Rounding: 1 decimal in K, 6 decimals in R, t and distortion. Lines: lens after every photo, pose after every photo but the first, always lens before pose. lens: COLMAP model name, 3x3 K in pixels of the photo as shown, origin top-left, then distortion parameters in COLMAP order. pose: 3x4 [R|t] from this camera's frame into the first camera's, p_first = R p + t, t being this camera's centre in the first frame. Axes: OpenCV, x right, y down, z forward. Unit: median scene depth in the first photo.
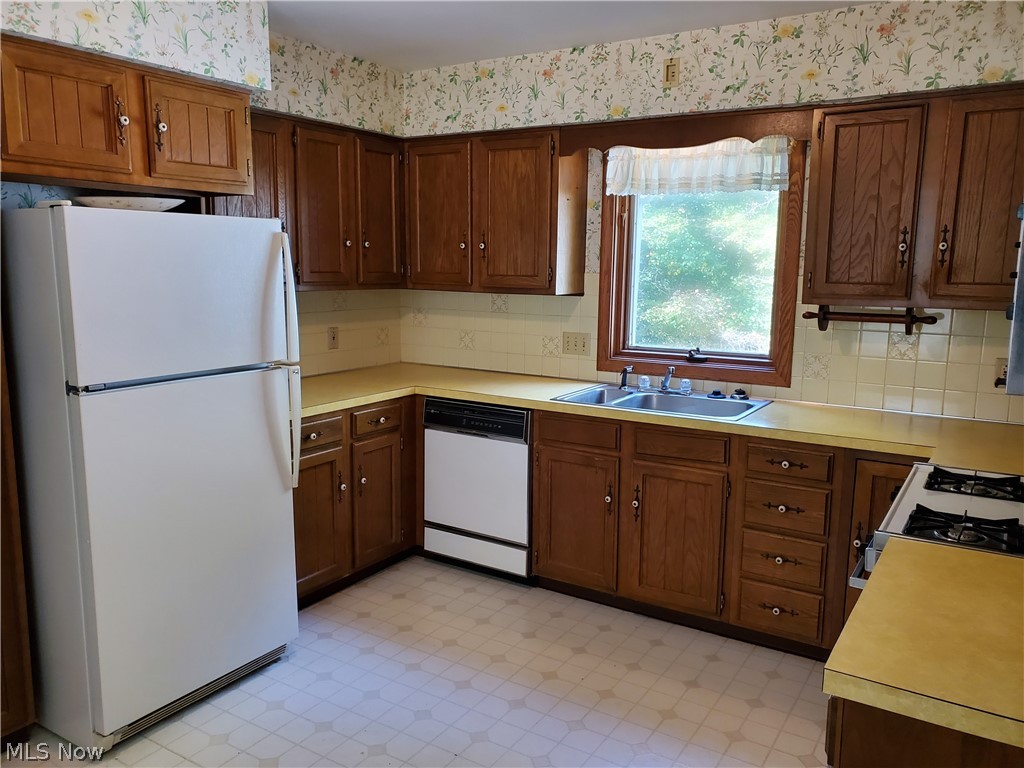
lens RADIAL K [[787.9, 0, 525.6], [0, 787.9, 387.0], [0, 0, 1]] dist [0.013349, -0.007712]
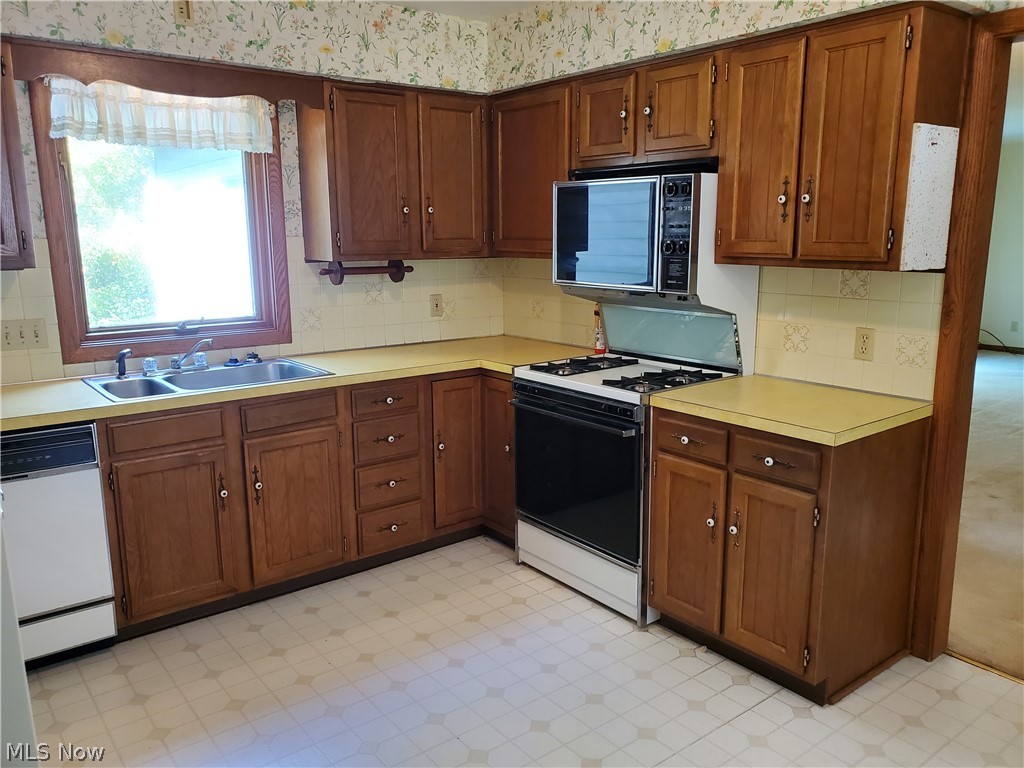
lens RADIAL K [[787.9, 0, 523.2], [0, 787.9, 389.6], [0, 0, 1]] dist [0.013349, -0.007712]
pose [[0.334067, -0.204954, 0.919996, -0.607006], [0.151430, 0.975063, 0.162235, -0.068902], [-0.930306, 0.085118, 0.356772, 0.373391]]
